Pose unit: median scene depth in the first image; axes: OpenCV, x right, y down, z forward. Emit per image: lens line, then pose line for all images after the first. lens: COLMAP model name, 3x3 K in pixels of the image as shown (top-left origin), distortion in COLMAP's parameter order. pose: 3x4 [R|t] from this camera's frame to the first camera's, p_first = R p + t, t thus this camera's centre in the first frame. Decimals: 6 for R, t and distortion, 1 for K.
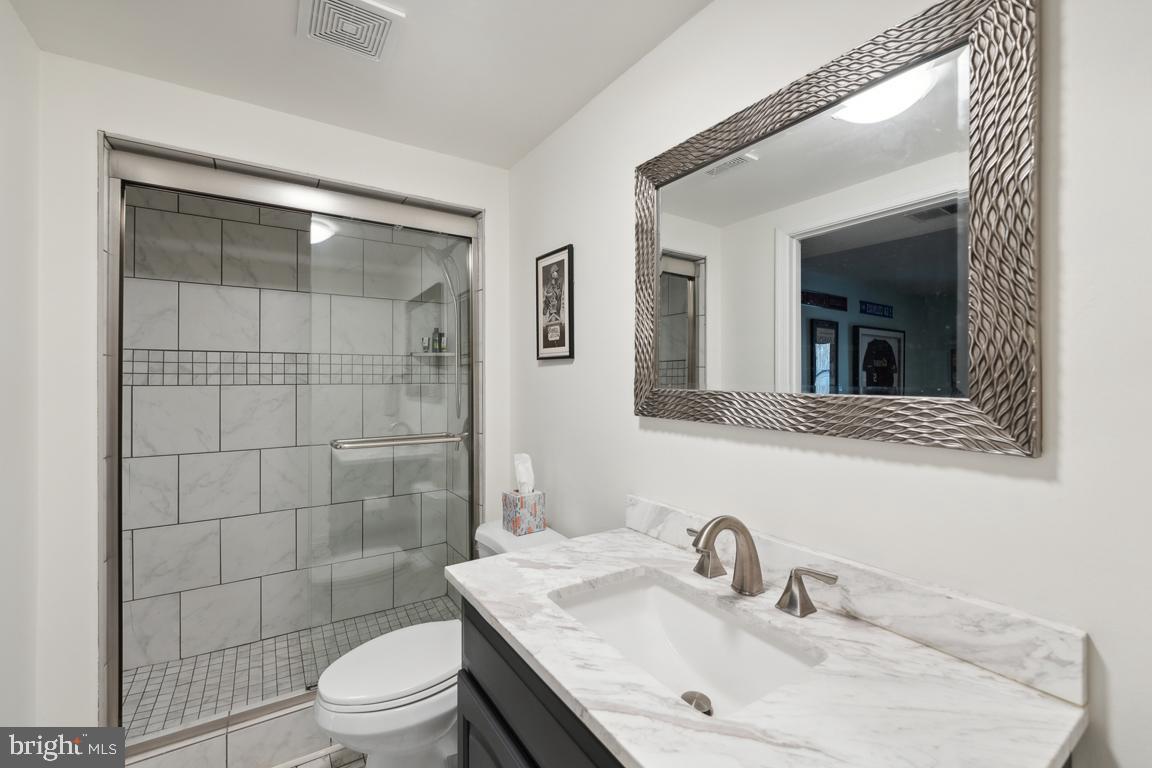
lens RADIAL K [[468.7, 0, 579.8], [0, 468.7, 378.4], [0, 0, 1]] dist [0.001158, 0.000130]
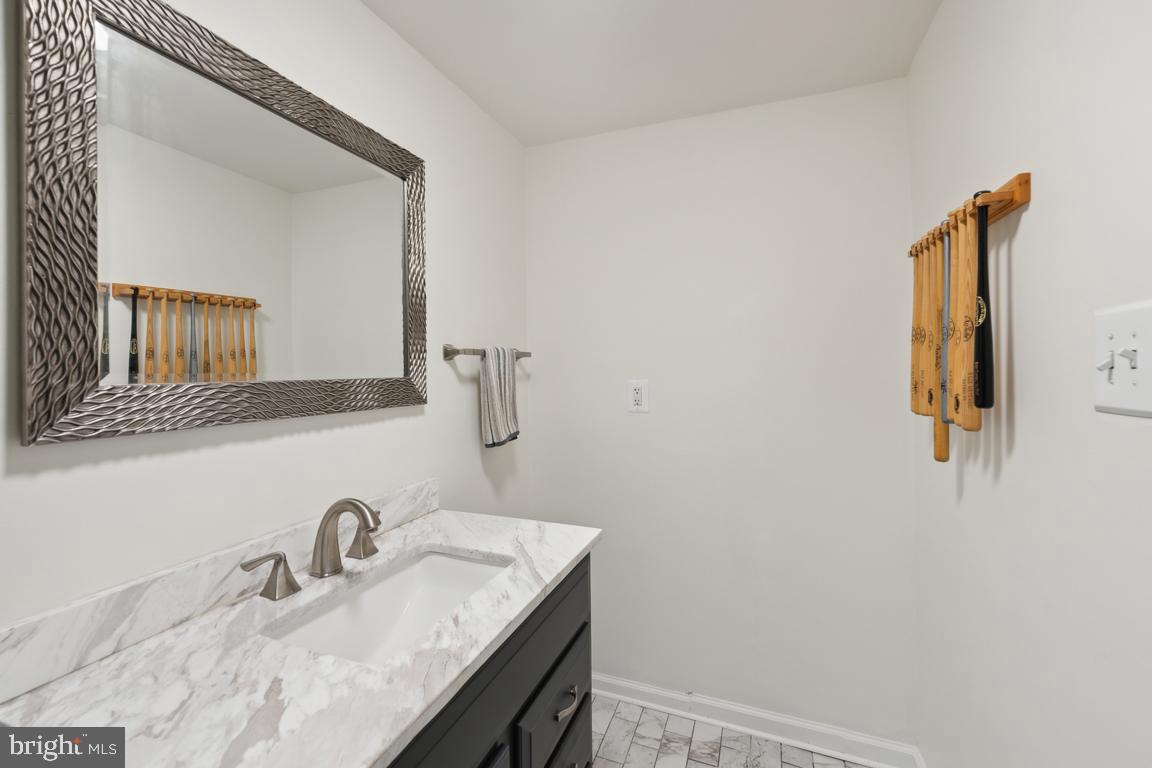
lens RADIAL K [[468.7, 0, 579.8], [0, 468.7, 378.4], [0, 0, 1]] dist [0.001158, 0.000130]
pose [[-0.562764, -0.014427, 0.826492, -0.865882], [0.007282, 0.999722, 0.022409, -0.006296], [-0.826585, 0.018629, -0.562503, 1.162867]]
